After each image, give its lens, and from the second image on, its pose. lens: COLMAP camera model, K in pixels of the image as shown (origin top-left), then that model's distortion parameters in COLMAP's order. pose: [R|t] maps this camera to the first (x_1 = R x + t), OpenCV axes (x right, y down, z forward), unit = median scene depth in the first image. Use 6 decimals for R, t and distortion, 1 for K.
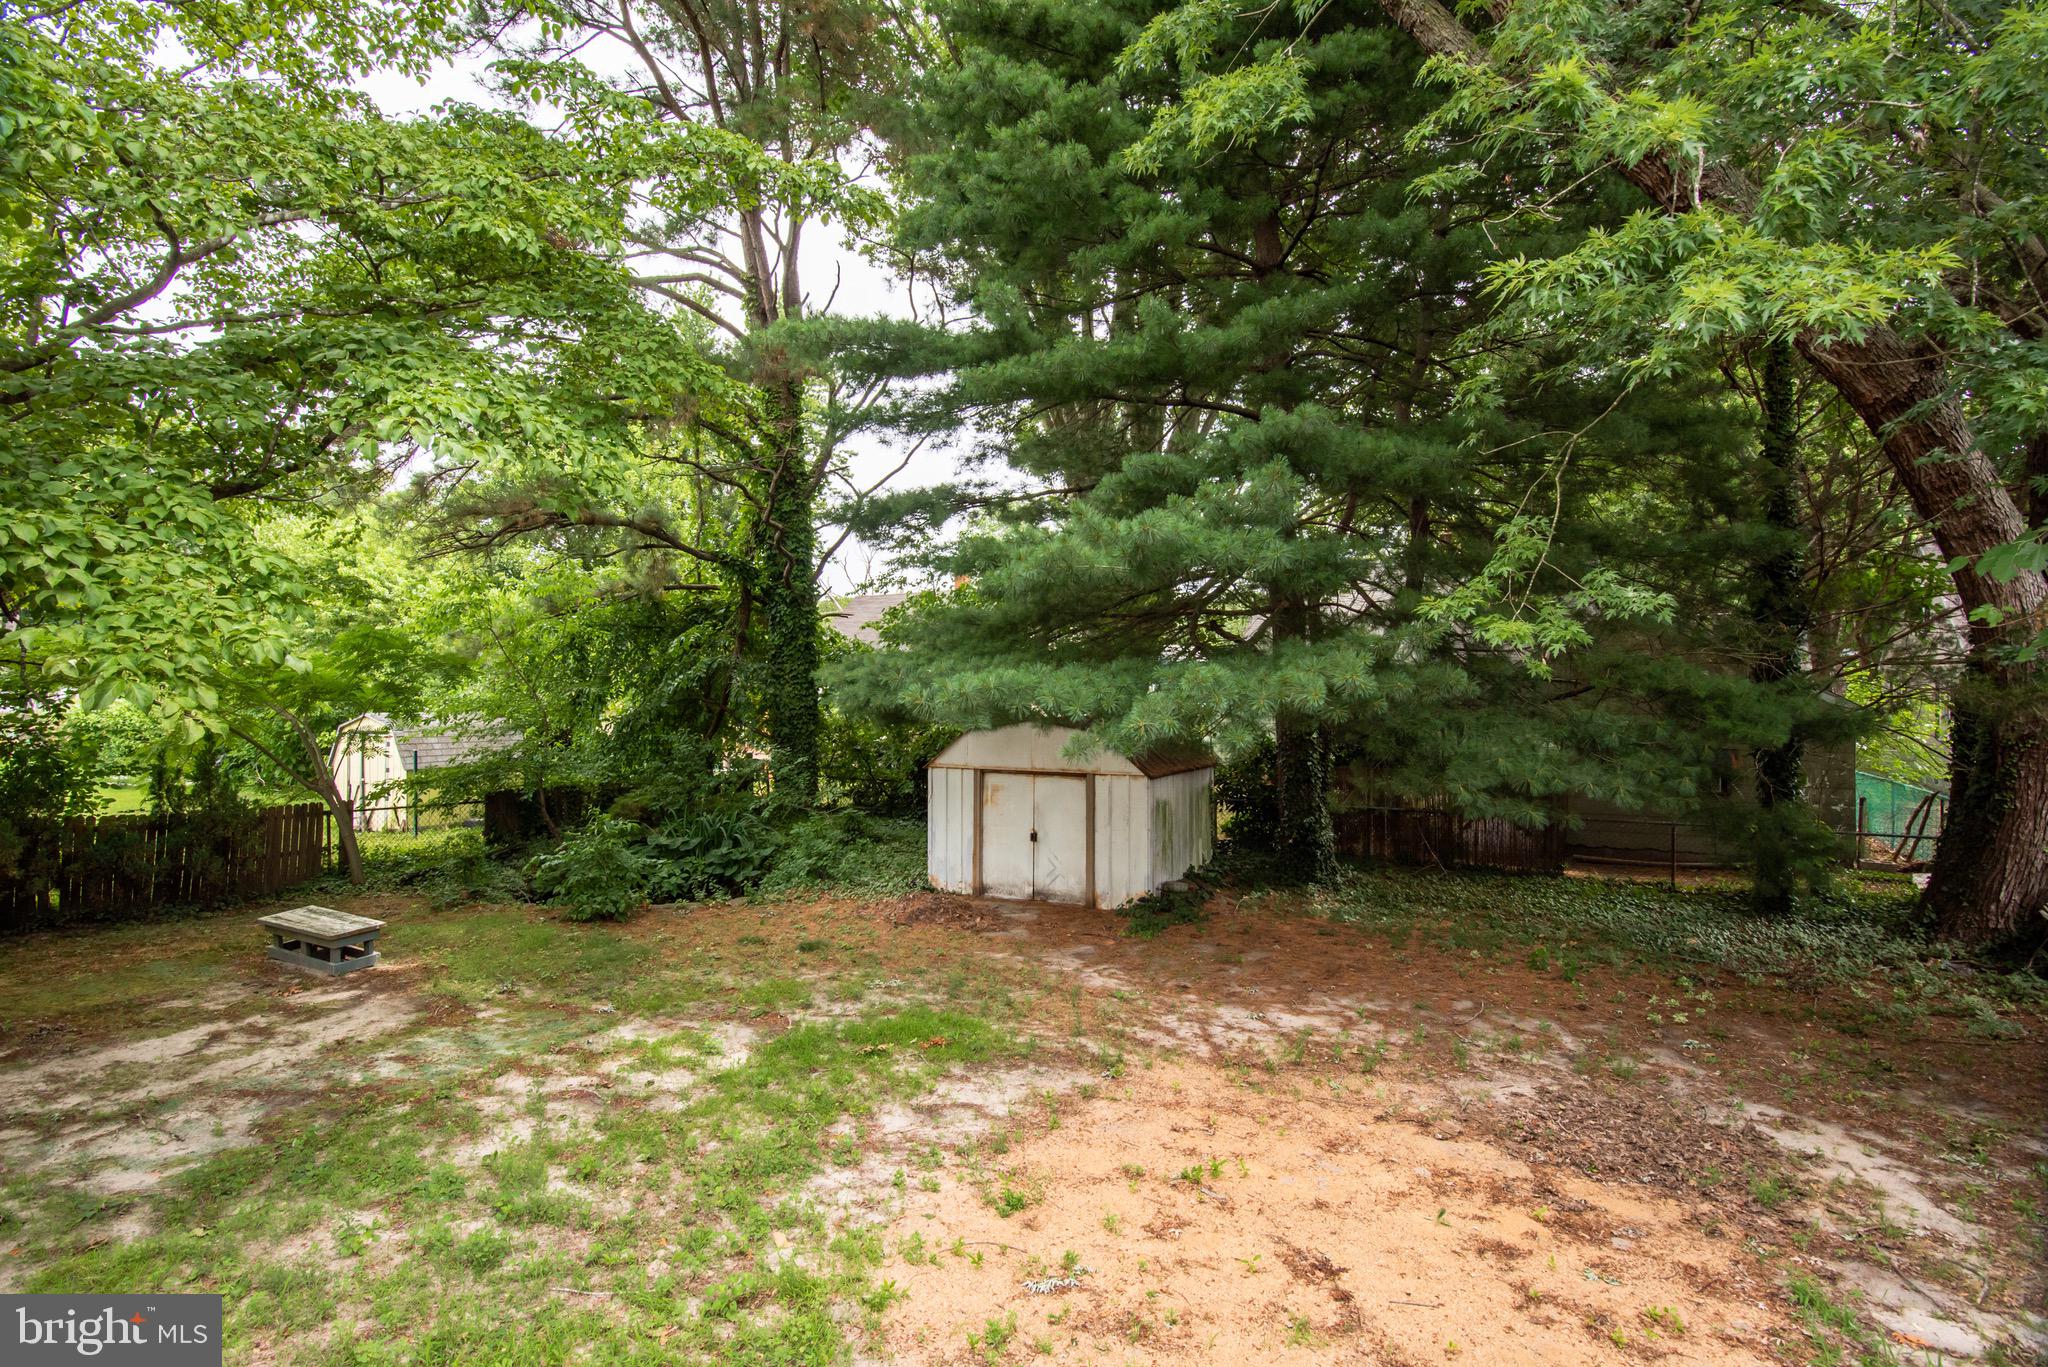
lens RADIAL K [[1034.8, 0, 1018.0], [0, 1034.8, 689.0], [0, 0, 1]] dist [-0.018542, -0.001429]
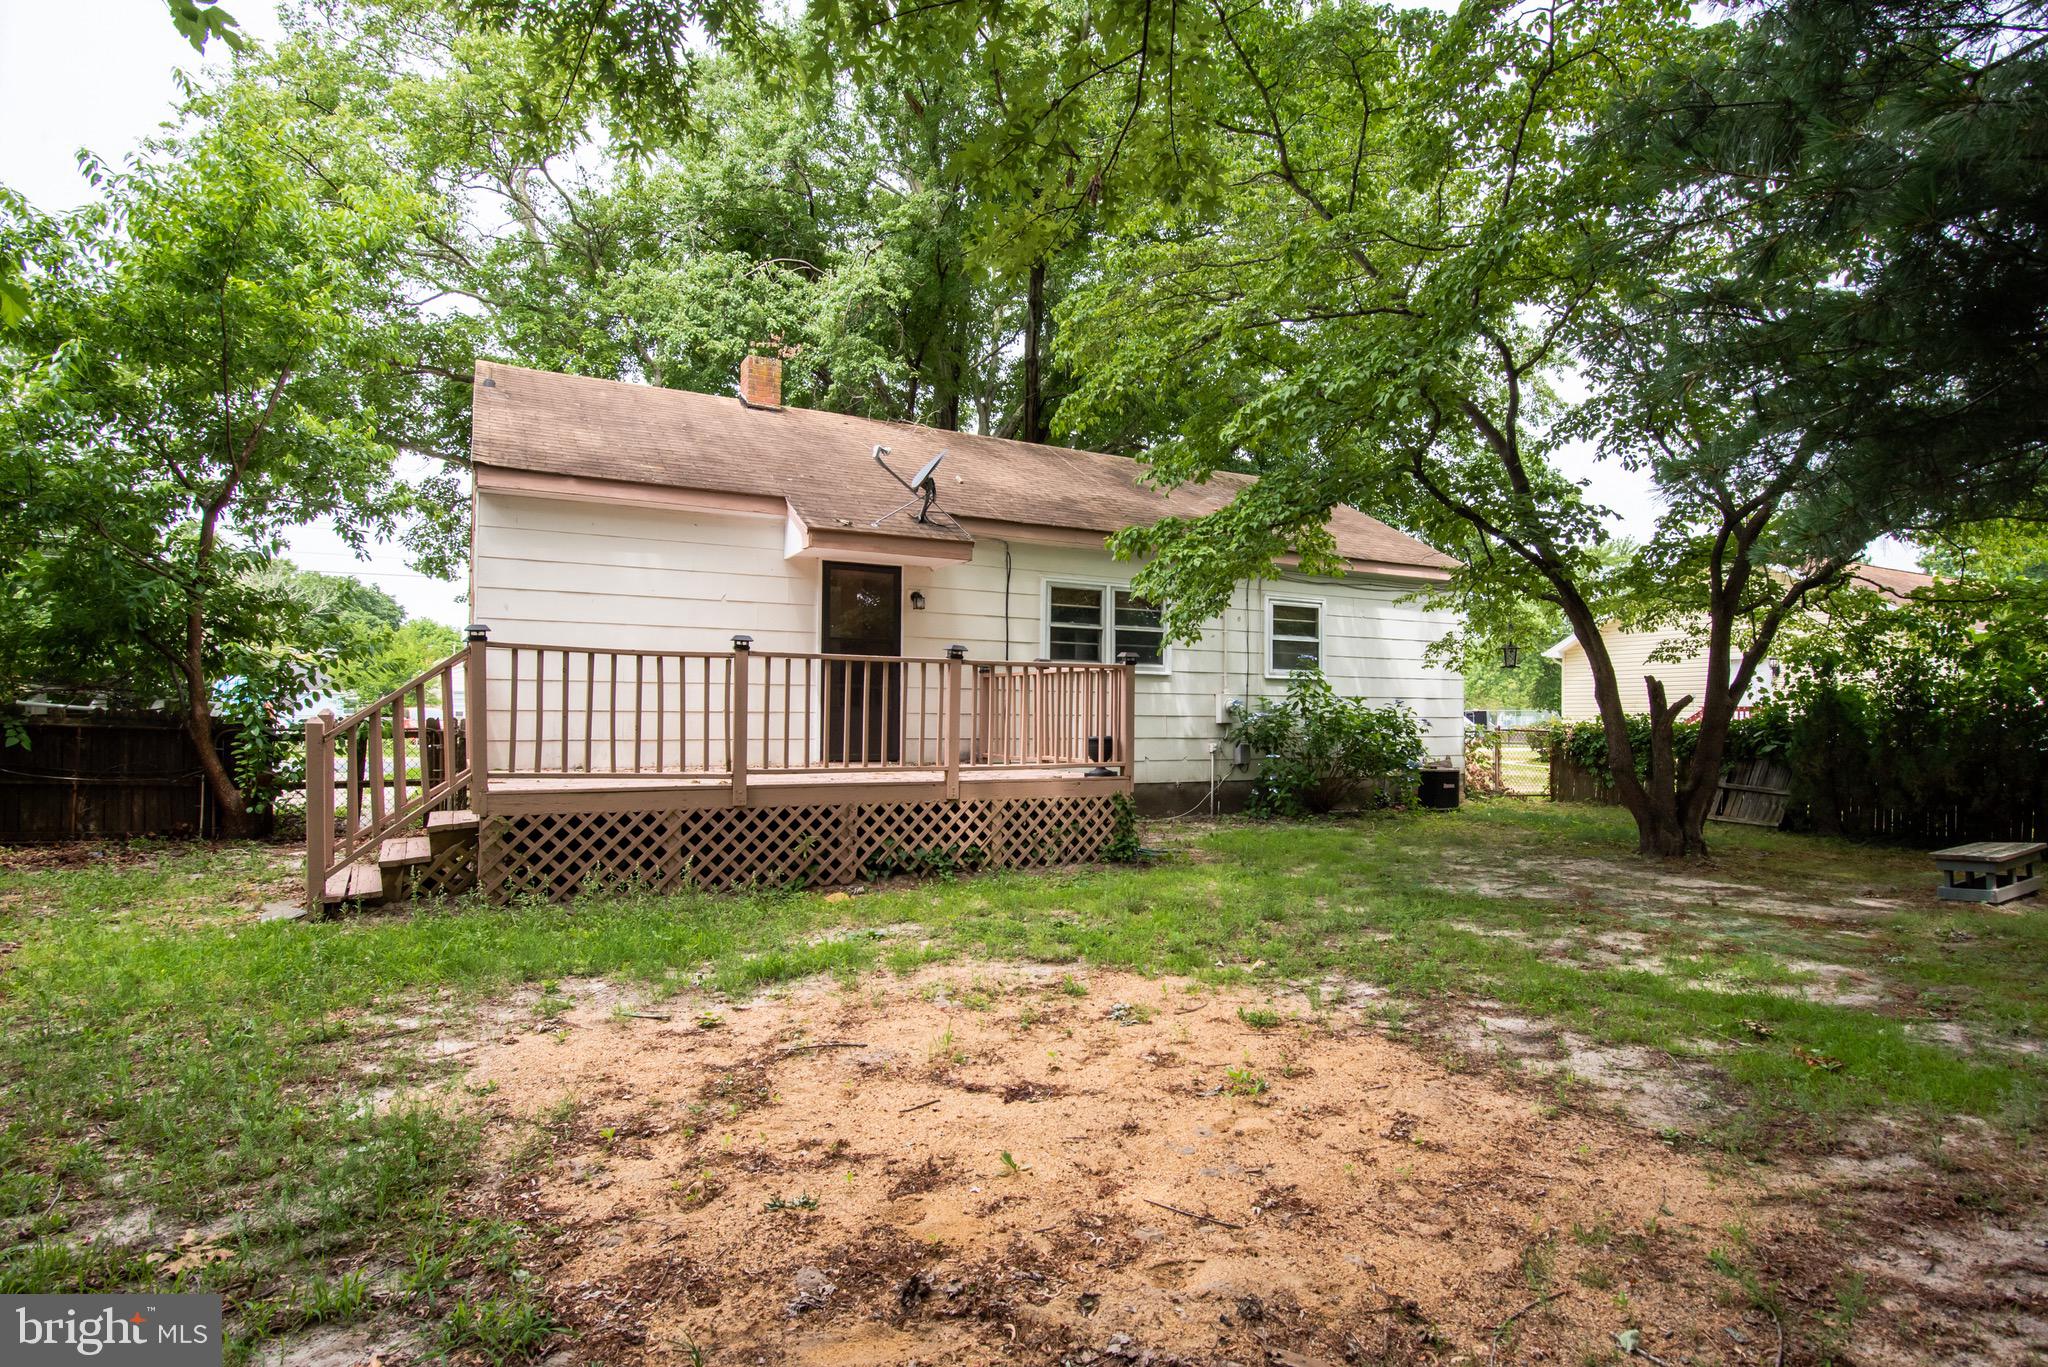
lens RADIAL K [[1034.8, 0, 1018.0], [0, 1034.8, 689.0], [0, 0, 1]] dist [-0.018542, -0.001429]
pose [[-0.504685, -0.027926, -0.862852, 0.882886], [-0.013392, 0.999610, -0.024519, 0.195184], [0.863199, -0.000819, -0.504862, 1.187935]]
